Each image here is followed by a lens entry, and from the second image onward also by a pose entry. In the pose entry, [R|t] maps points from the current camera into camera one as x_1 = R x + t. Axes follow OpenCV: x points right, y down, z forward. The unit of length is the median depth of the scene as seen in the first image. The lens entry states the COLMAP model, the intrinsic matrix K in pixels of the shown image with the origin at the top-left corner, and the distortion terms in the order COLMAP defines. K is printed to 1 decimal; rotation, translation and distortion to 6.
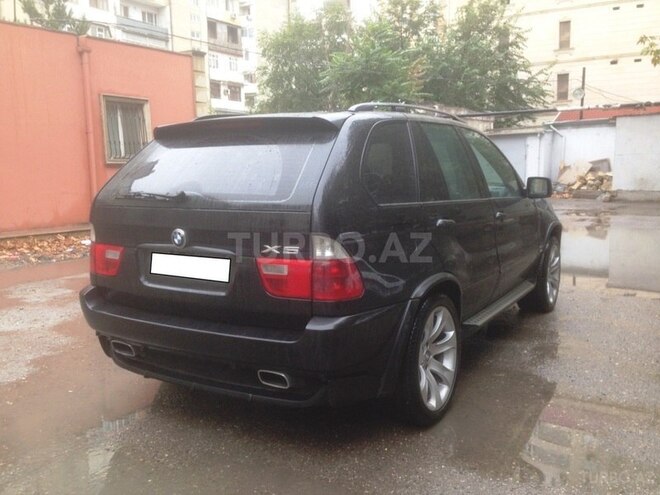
lens RADIAL K [[594.4, 0, 325.5], [0, 594.4, 247.6], [0, 0, 1]] dist [0.146413, -0.258016]
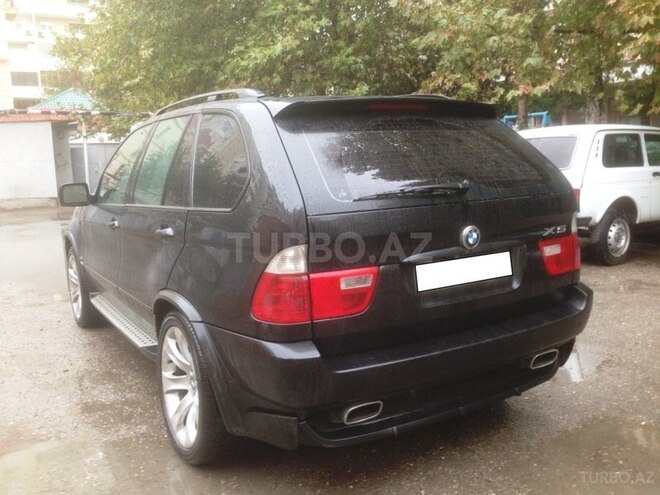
lens RADIAL K [[594.4, 0, 325.5], [0, 594.4, 247.6], [0, 0, 1]] dist [0.146413, -0.258016]
pose [[0.447402, -0.127352, 0.885219, -1.079982], [0.142980, 0.987263, 0.069768, -0.088563], [-0.882830, 0.095355, 0.459912, 0.797784]]
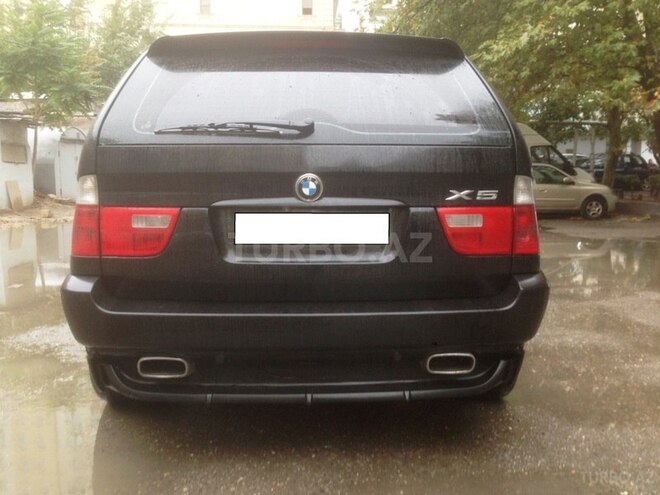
lens RADIAL K [[594.4, 0, 325.5], [0, 594.4, 247.6], [0, 0, 1]] dist [0.146413, -0.258016]
pose [[0.827681, -0.047352, 0.559197, -0.621264], [0.057504, 0.998345, -0.000575, 0.056298], [-0.558245, 0.032632, 0.829034, 0.417457]]
